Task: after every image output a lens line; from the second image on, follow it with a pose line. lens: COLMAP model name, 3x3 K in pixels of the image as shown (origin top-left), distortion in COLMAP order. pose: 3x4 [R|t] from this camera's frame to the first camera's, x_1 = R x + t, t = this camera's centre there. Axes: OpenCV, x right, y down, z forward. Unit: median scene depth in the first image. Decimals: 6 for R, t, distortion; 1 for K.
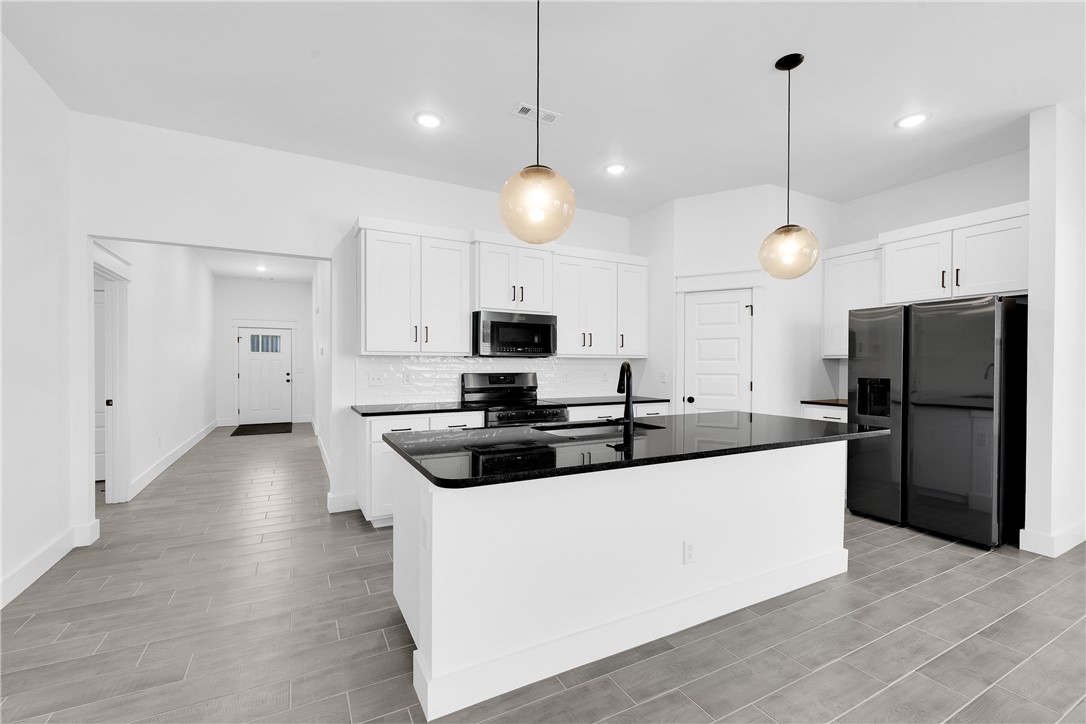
lens RADIAL K [[425.1, 0, 495.2], [0, 425.1, 370.2], [0, 0, 1]] dist [0.002134, 0.000421]
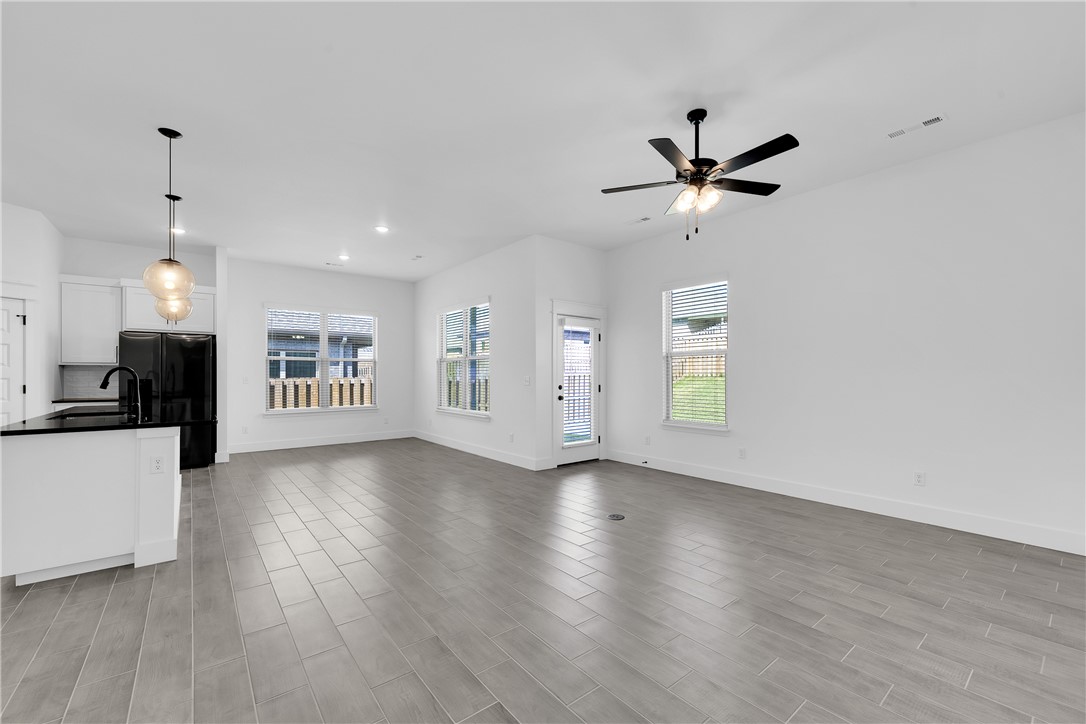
lens RADIAL K [[589.0, 0, 577.2], [0, 589.0, 375.1], [0, 0, 1]] dist [0.001282, 0.000439]
pose [[-0.202689, -0.002649, 0.979240, -1.409709], [0.012364, 0.999910, 0.005264, 0.013146], [-0.979165, 0.013174, -0.202638, -0.101038]]
